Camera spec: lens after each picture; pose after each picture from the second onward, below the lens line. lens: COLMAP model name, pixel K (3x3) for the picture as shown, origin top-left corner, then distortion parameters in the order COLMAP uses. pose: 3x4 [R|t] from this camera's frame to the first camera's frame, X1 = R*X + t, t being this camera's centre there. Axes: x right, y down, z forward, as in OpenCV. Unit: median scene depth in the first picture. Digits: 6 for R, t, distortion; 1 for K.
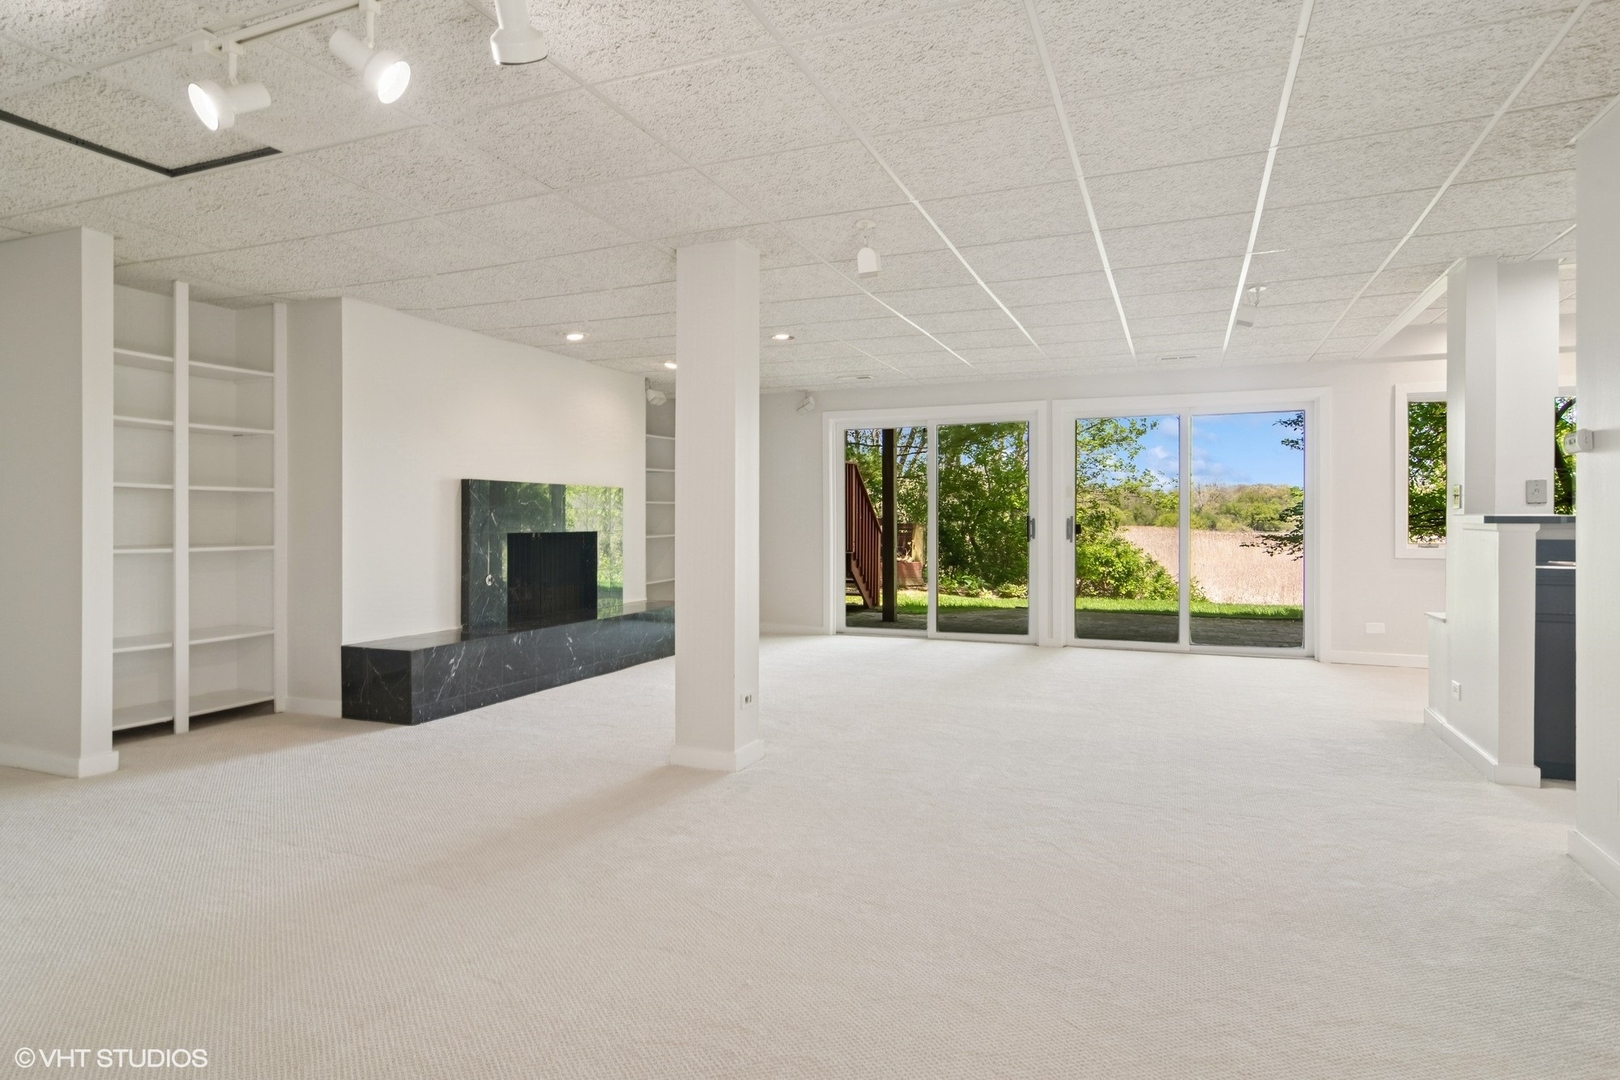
lens RADIAL K [[886.3, 0, 801.5], [0, 886.3, 512.4], [0, 0, 1]] dist [0.002110, -0.000551]
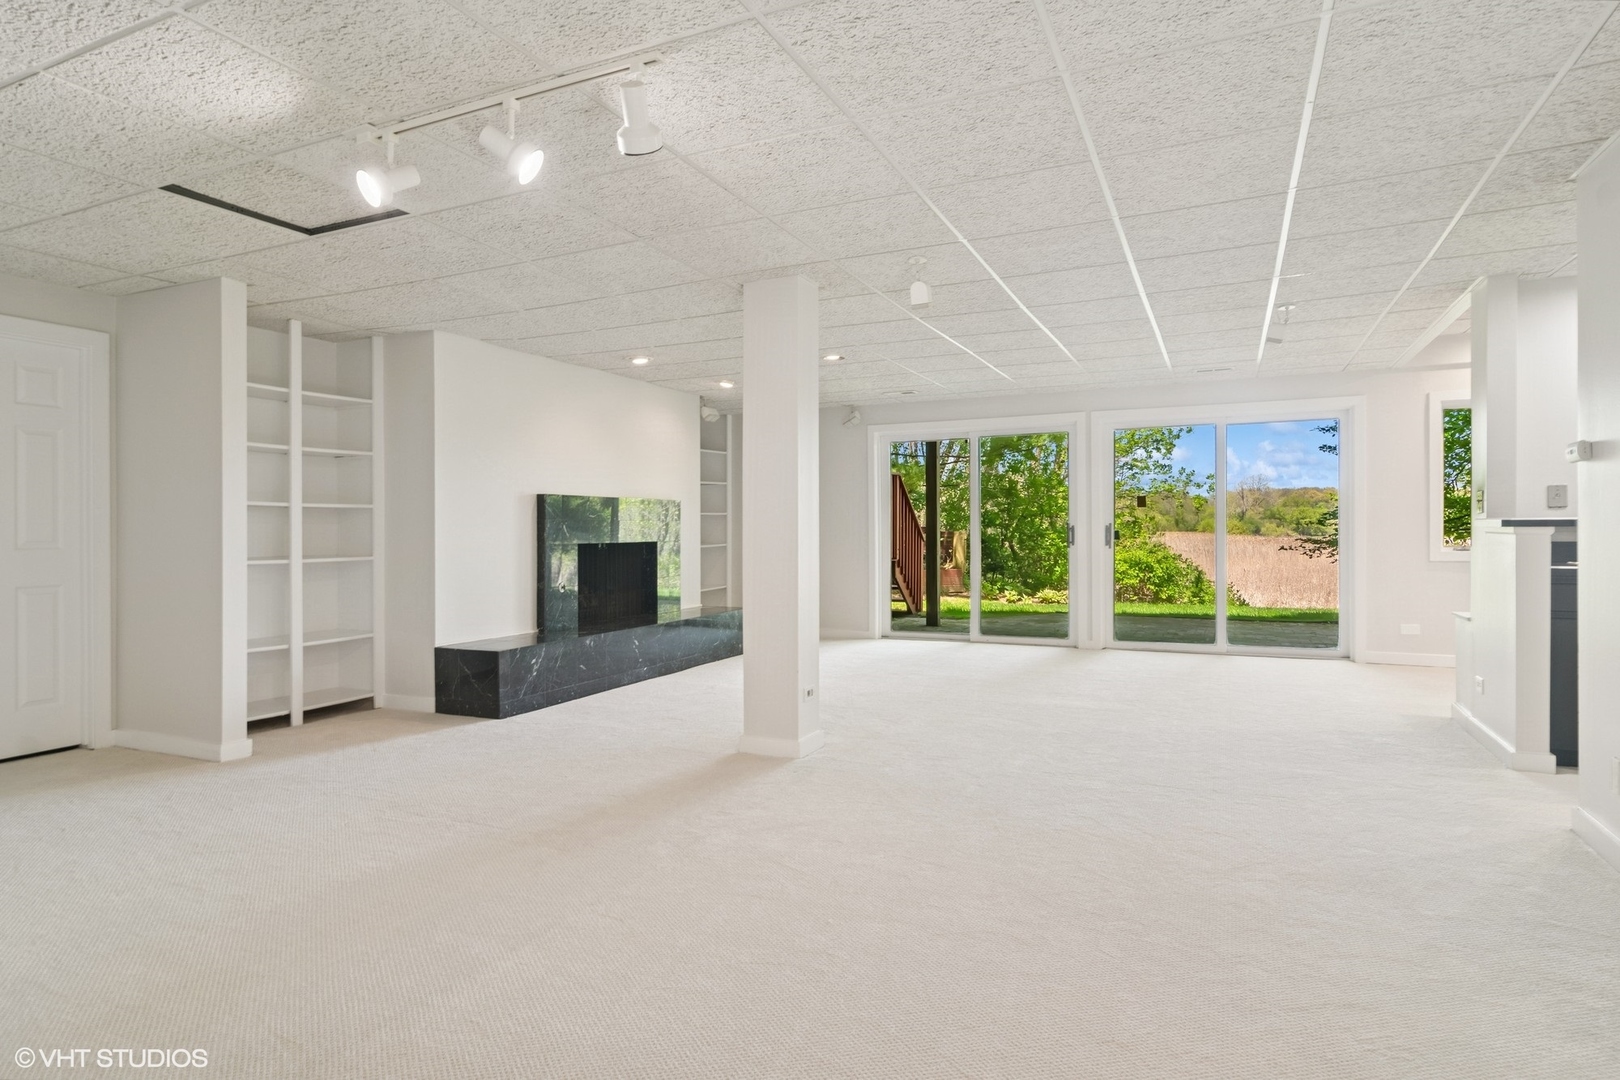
lens RADIAL K [[886.3, 0, 793.2], [0, 886.3, 538.3], [0, 0, 1]] dist [0.002110, -0.000551]
pose [[0.998766, -0.008511, -0.048936, -0.025880], [0.009446, 0.999777, 0.018905, -0.001784], [0.048764, -0.019344, 0.998623, -0.094473]]
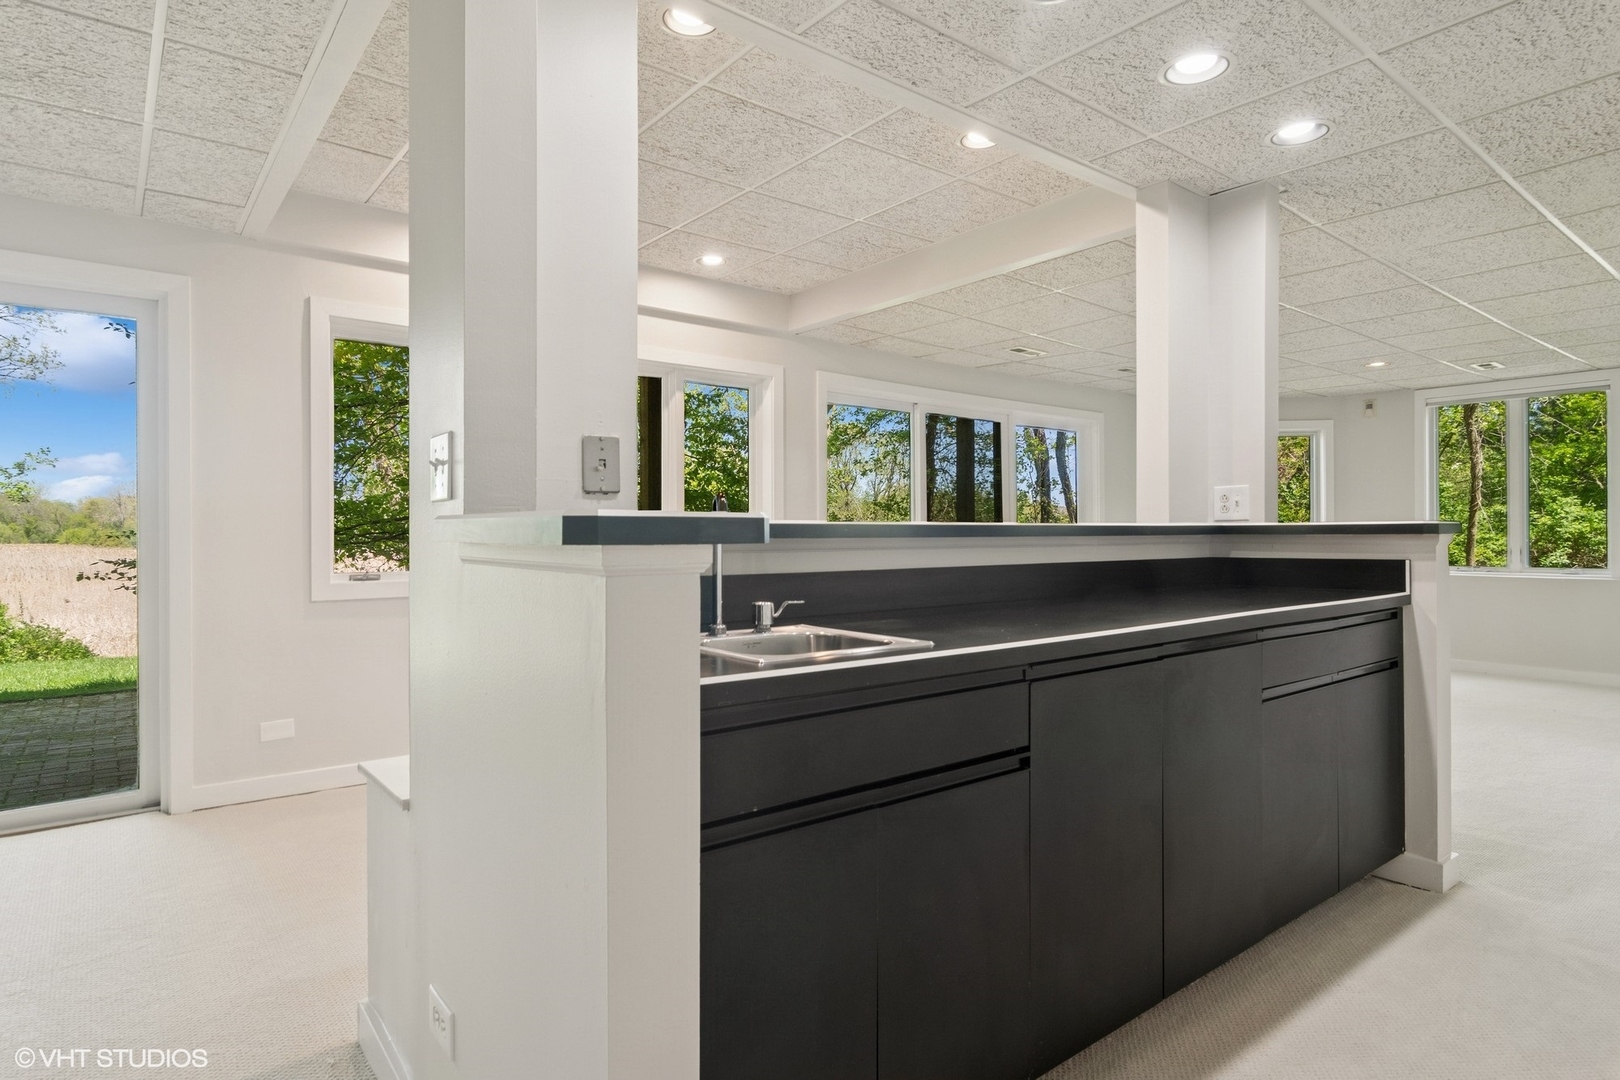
lens RADIAL K [[886.3, 0, 806.5], [0, 886.3, 541.7], [0, 0, 1]] dist [0.002110, -0.000551]
pose [[0.475201, -0.004729, 0.879865, 0.503365], [-0.008176, 0.999919, 0.009790, 0.007502], [-0.879839, -0.011846, 0.475123, 0.710124]]
